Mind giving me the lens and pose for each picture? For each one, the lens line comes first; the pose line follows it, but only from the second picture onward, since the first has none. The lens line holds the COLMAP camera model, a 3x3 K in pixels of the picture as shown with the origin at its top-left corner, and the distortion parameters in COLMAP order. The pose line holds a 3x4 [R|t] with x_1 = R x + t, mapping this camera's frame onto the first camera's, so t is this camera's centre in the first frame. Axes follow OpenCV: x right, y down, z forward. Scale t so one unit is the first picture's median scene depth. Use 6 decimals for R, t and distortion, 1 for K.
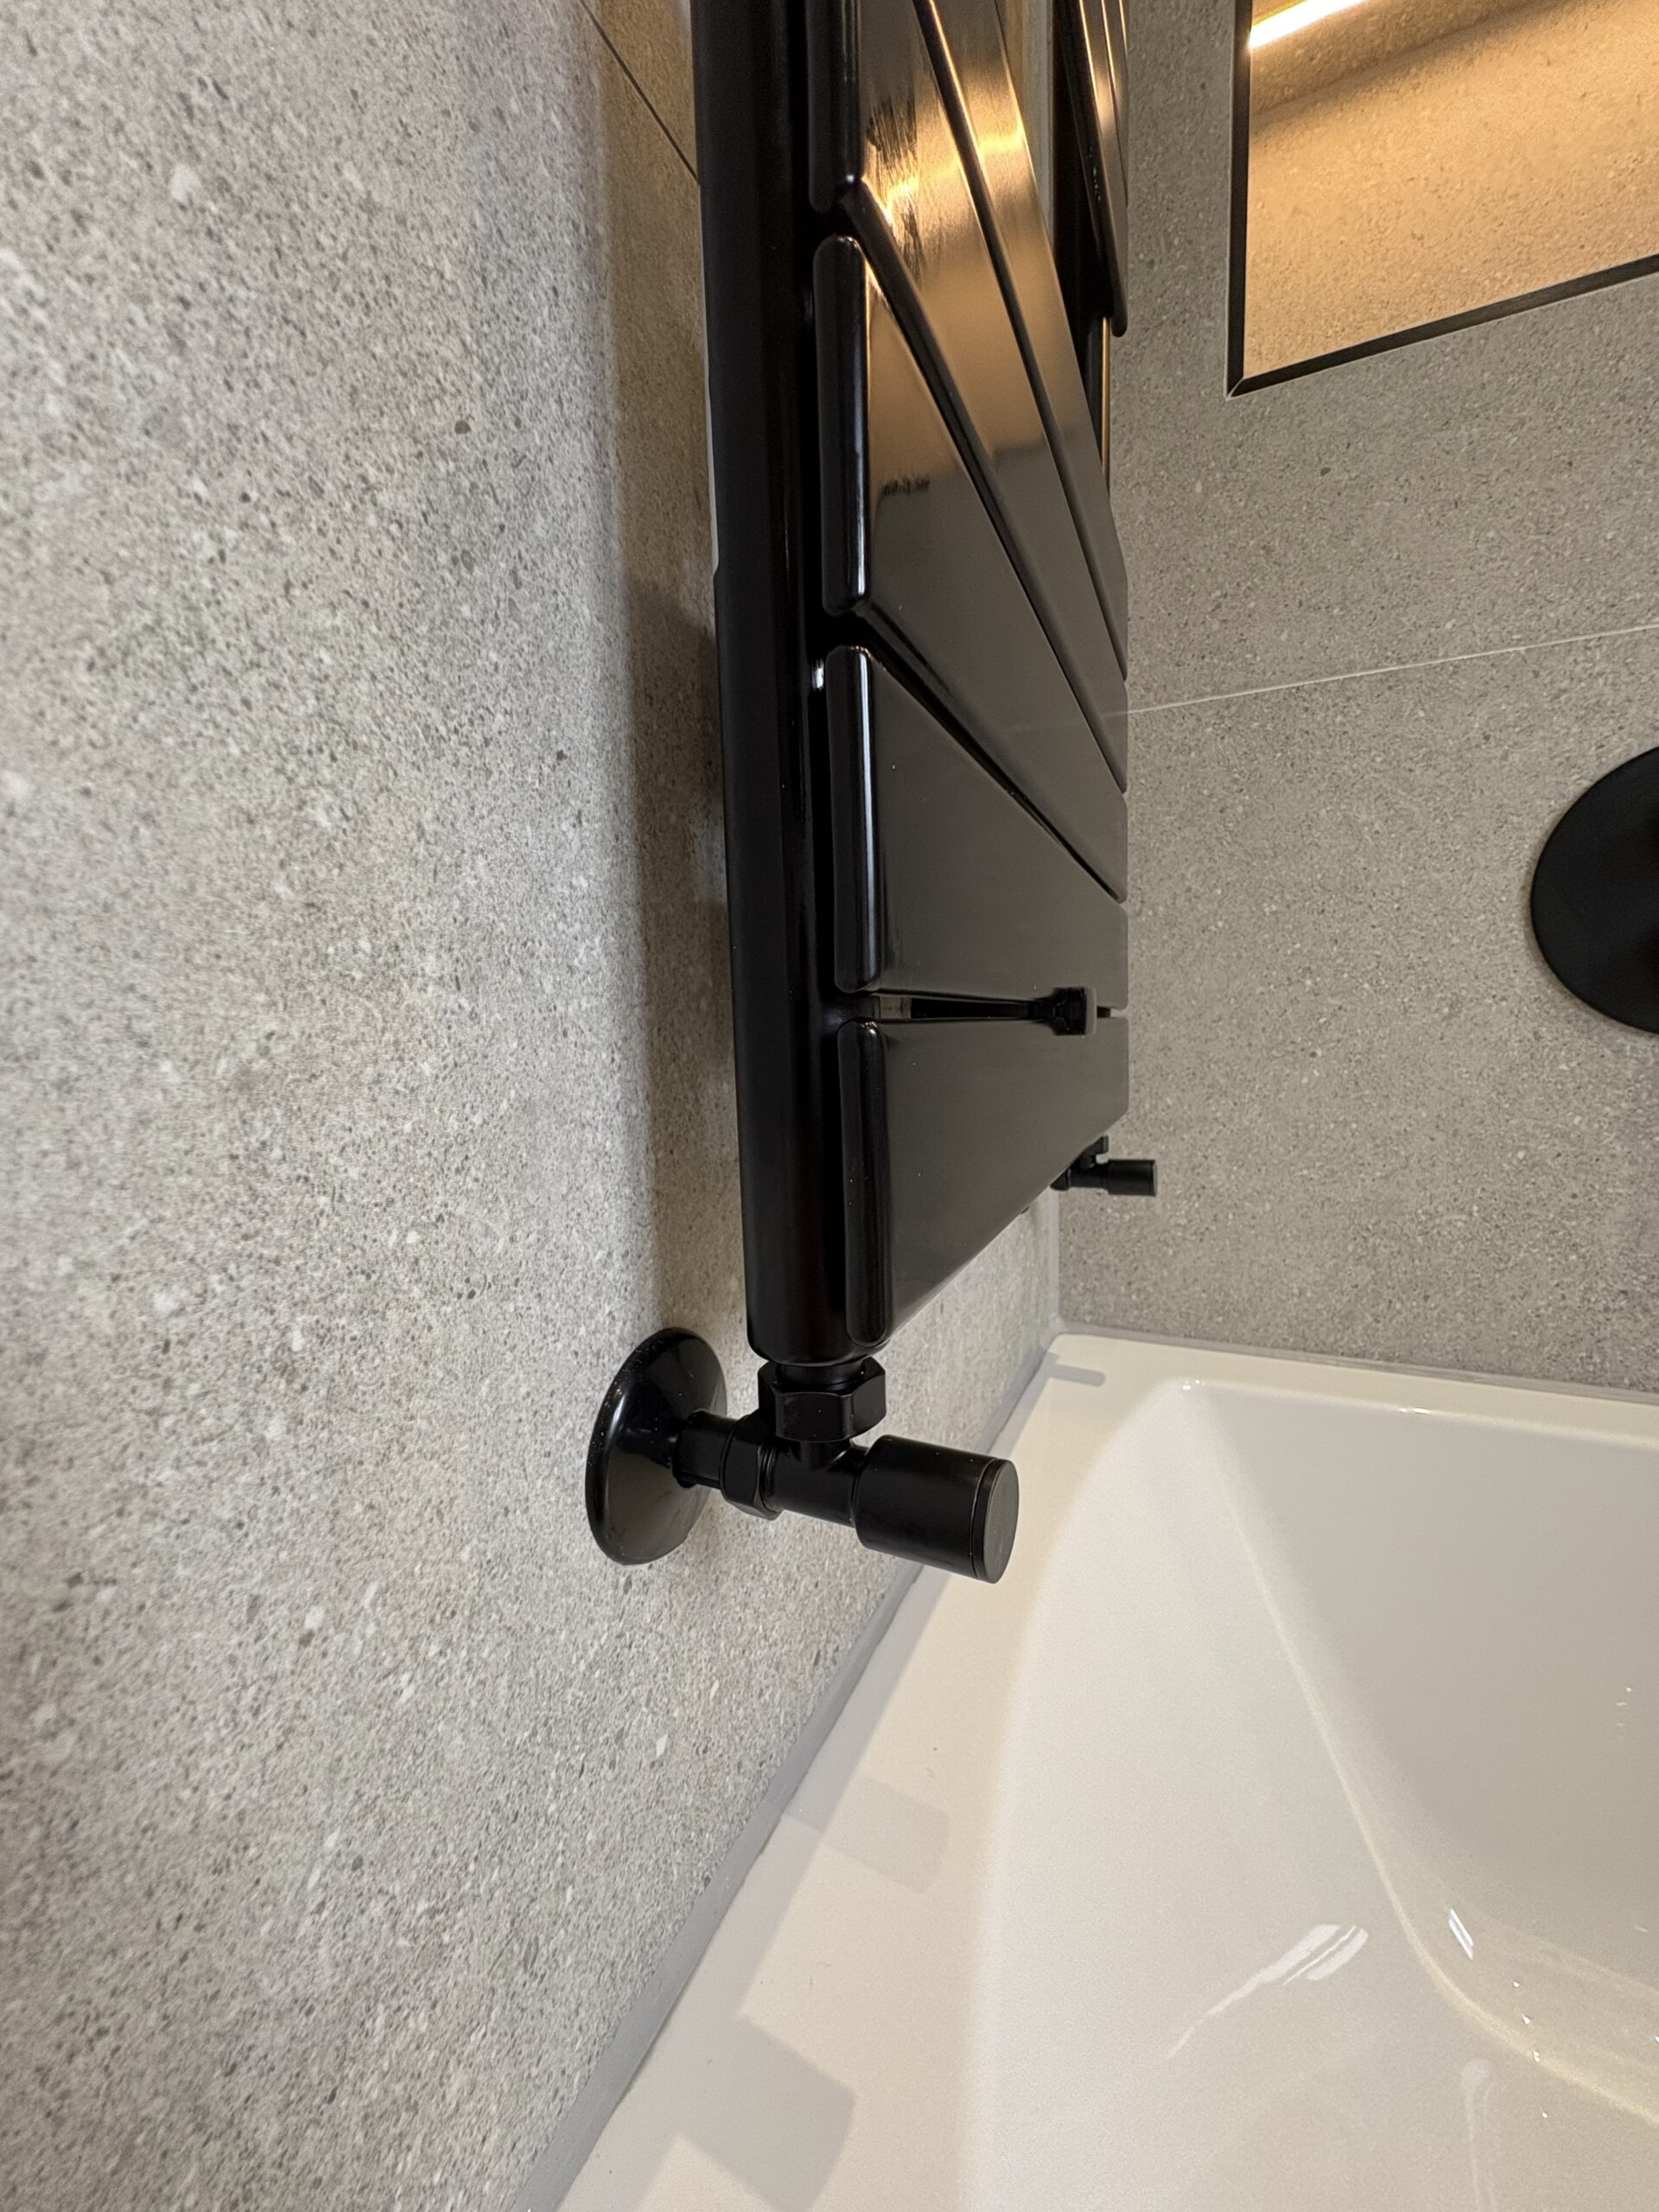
lens RADIAL K [[876.9, 0, 831.3], [0, 876.9, 1104.0], [0, 0, 1]] dist [0.000745, -0.000367]
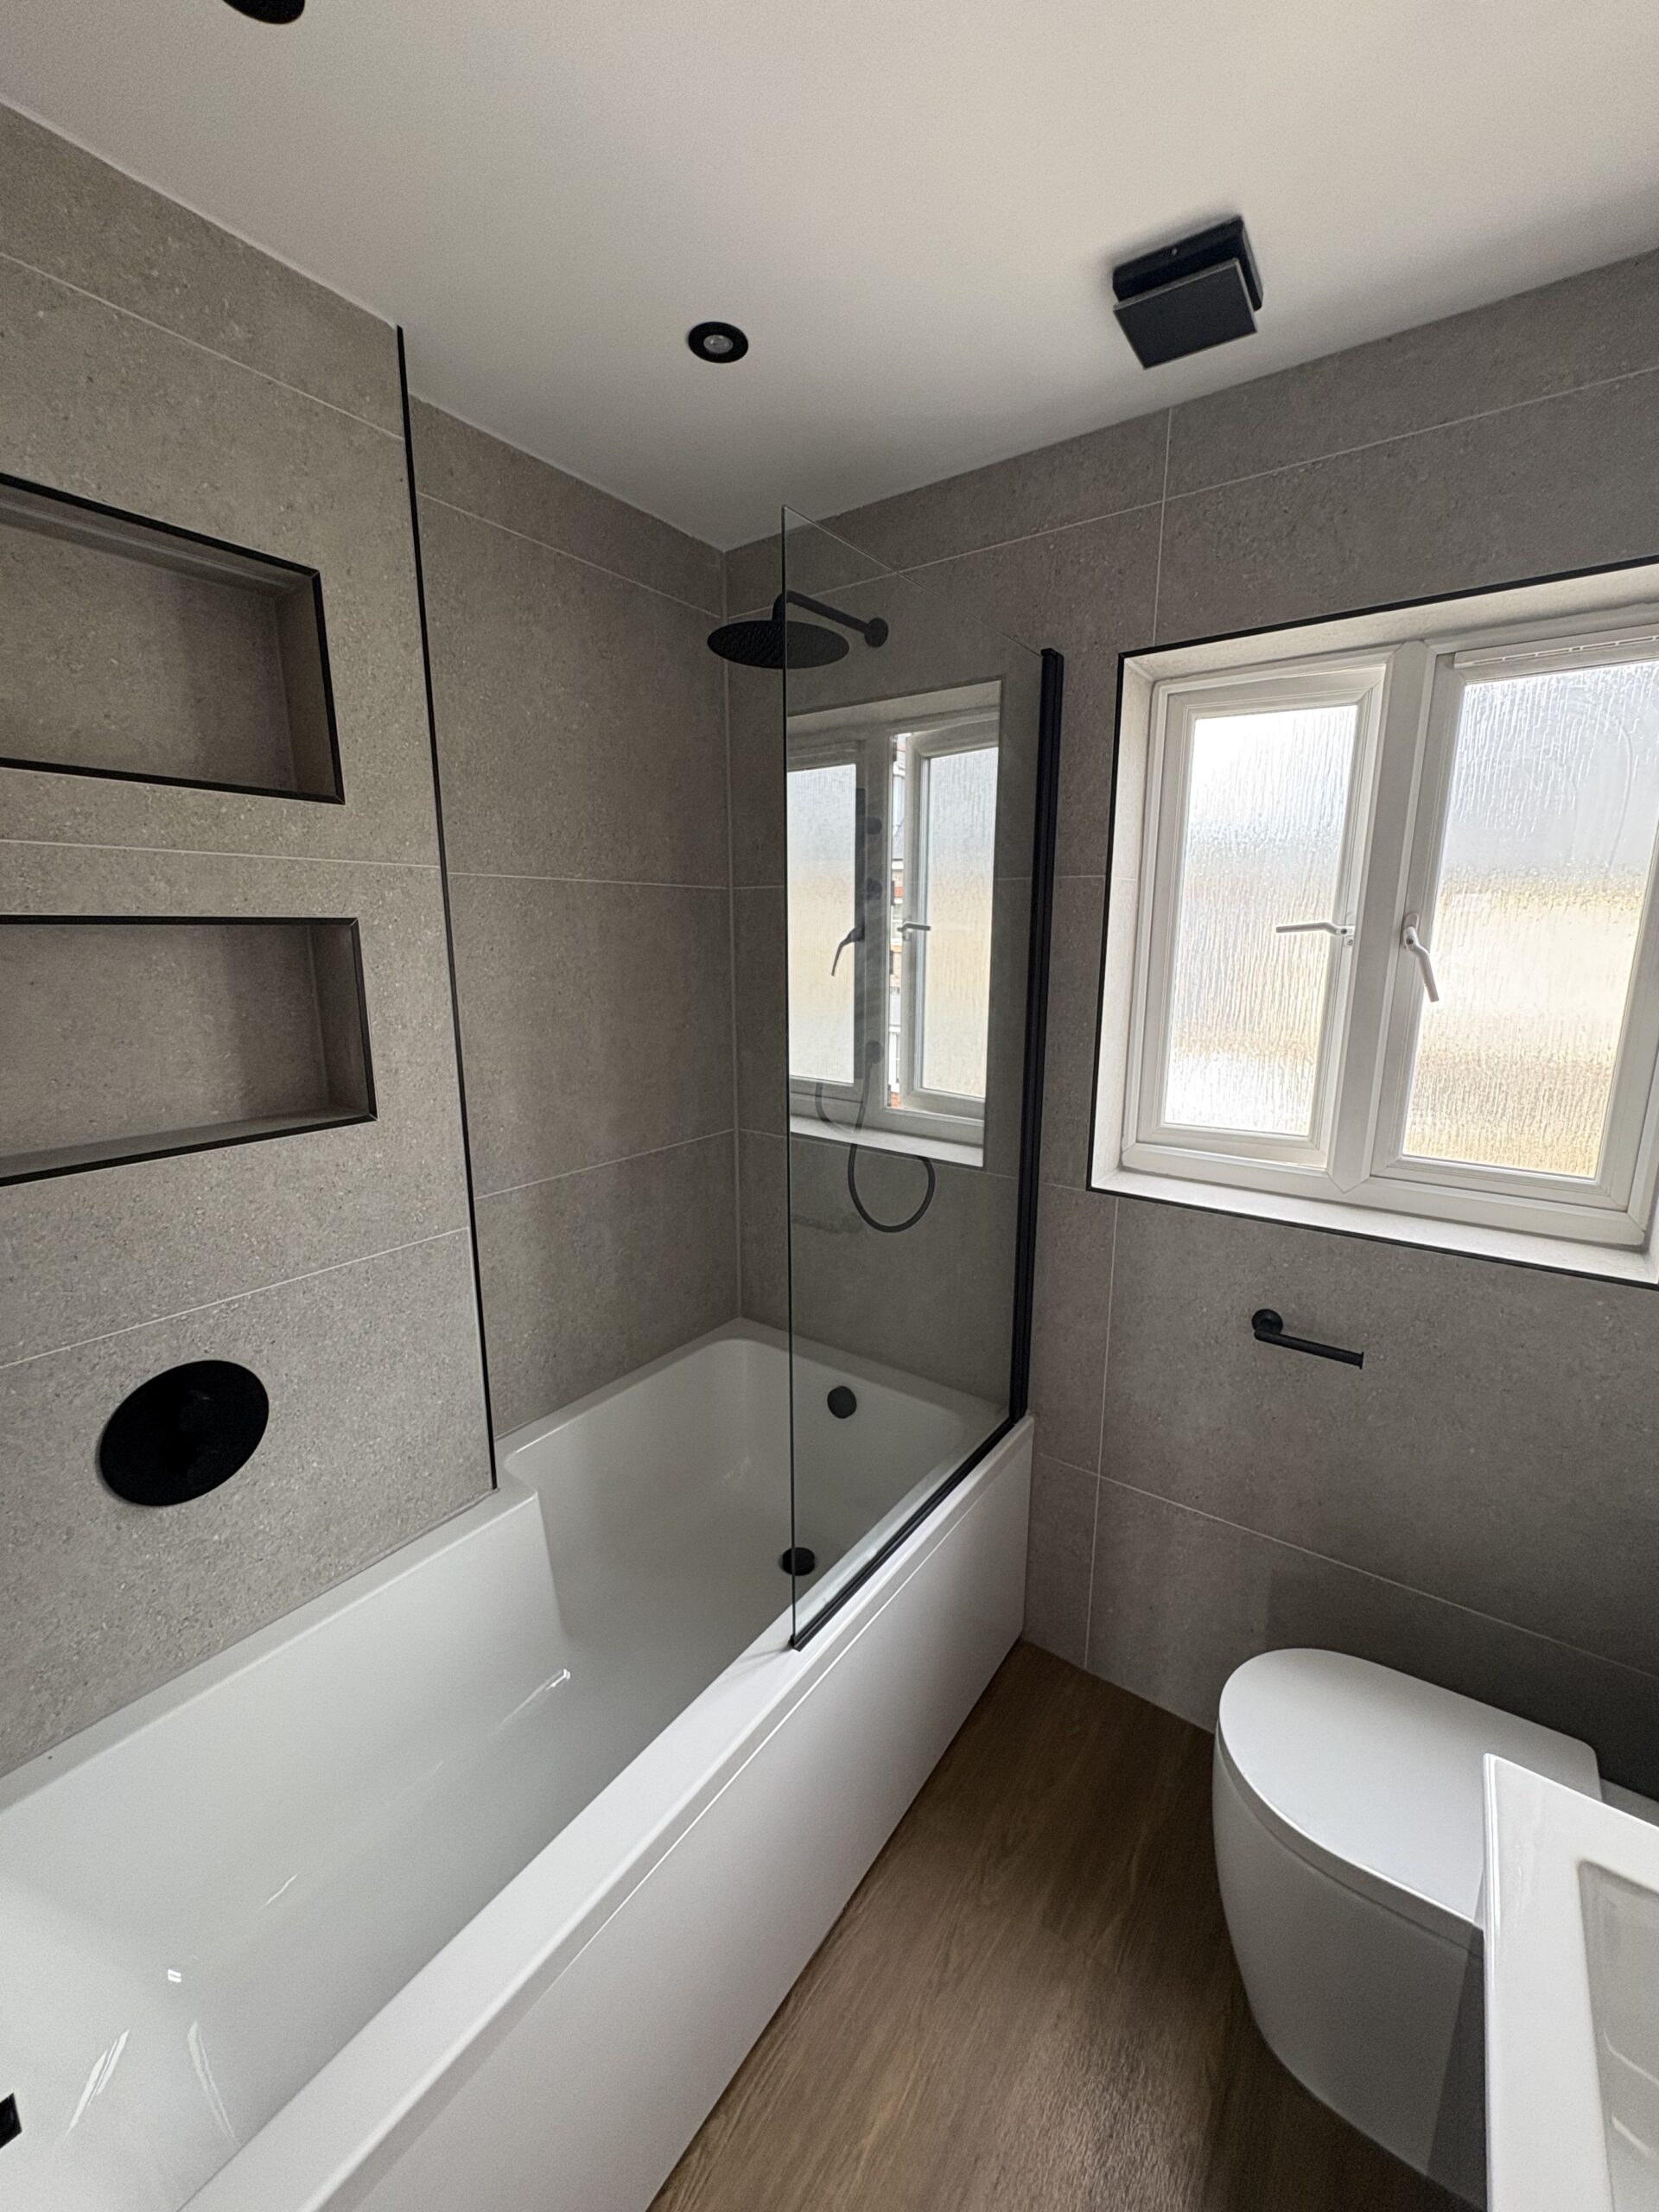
lens RADIAL K [[876.9, 0, 828.6], [0, 876.9, 1102.2], [0, 0, 1]] dist [0.000745, -0.000367]
pose [[0.192787, -0.165164, 0.967240, -0.571900], [0.078992, 0.985145, 0.152477, -1.137550], [-0.978056, 0.047008, 0.202970, -0.914010]]
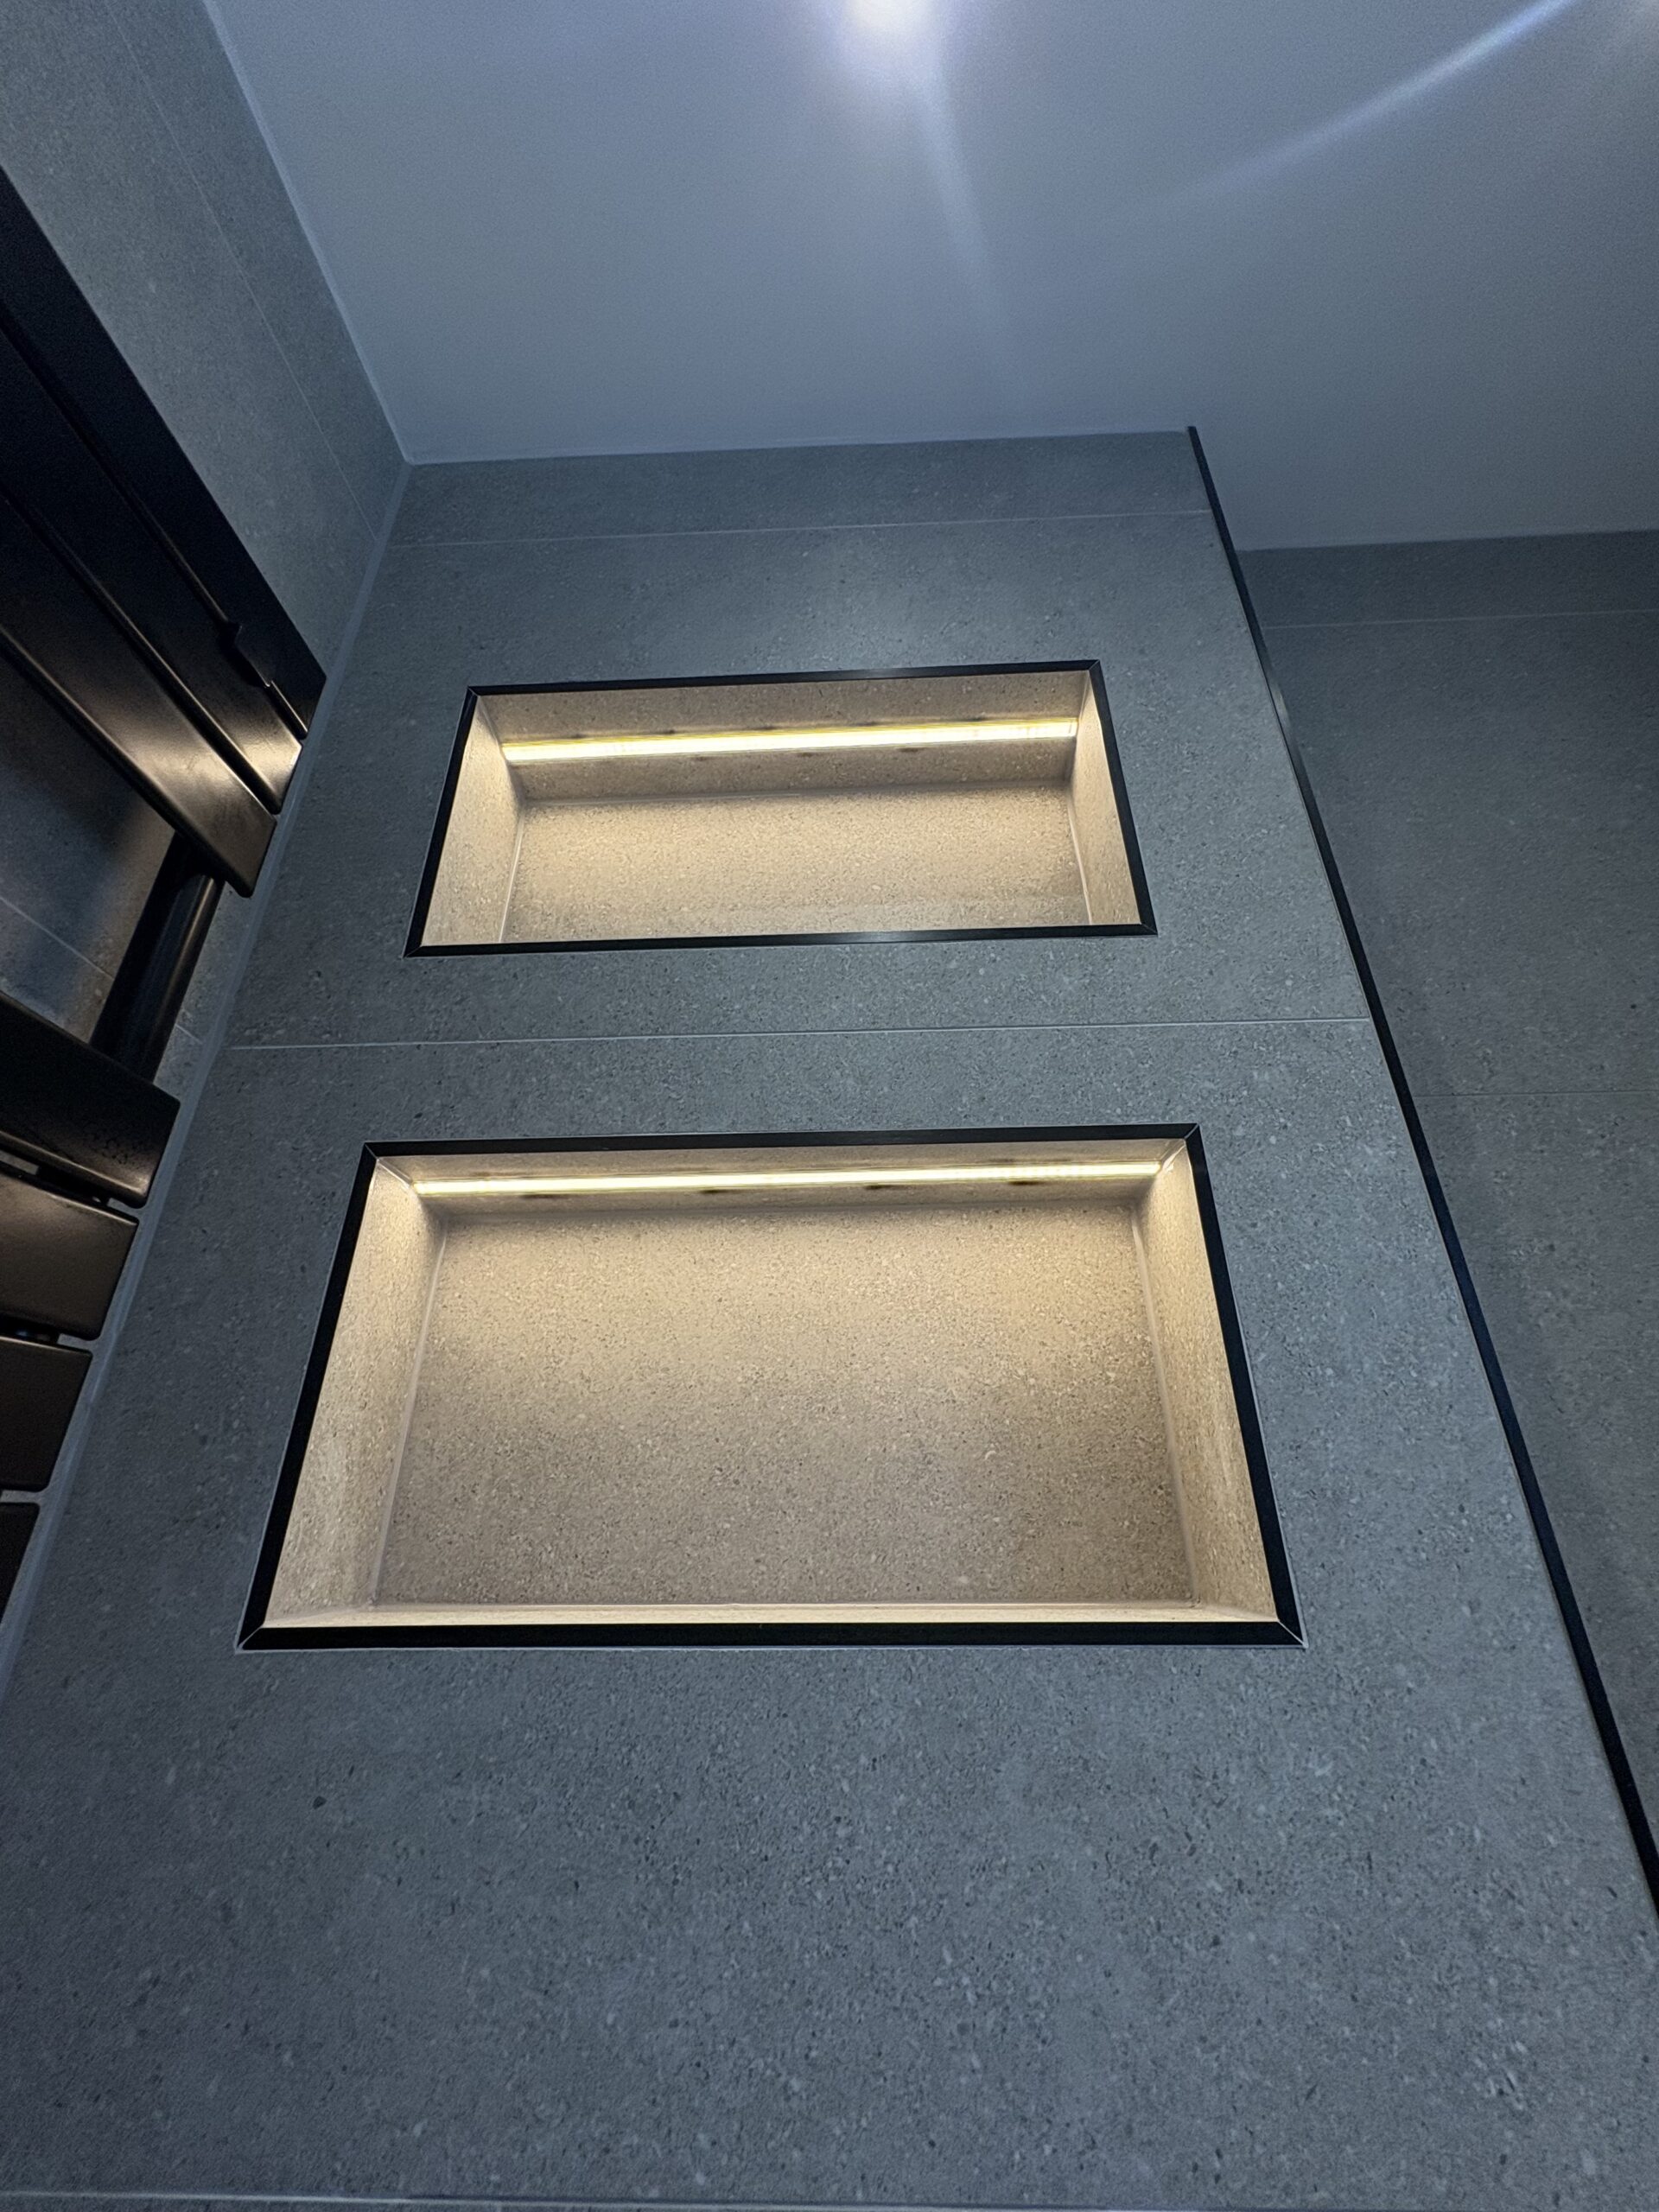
lens RADIAL K [[876.9, 0, 830.6], [0, 876.9, 1104.0], [0, 0, 1]] dist [0.000745, -0.000367]
pose [[0.926408, 0.180331, 0.330529, 0.626370], [0.014404, 0.860233, -0.509698, -0.864406], [-0.376246, 0.476949, 0.794329, -0.025227]]
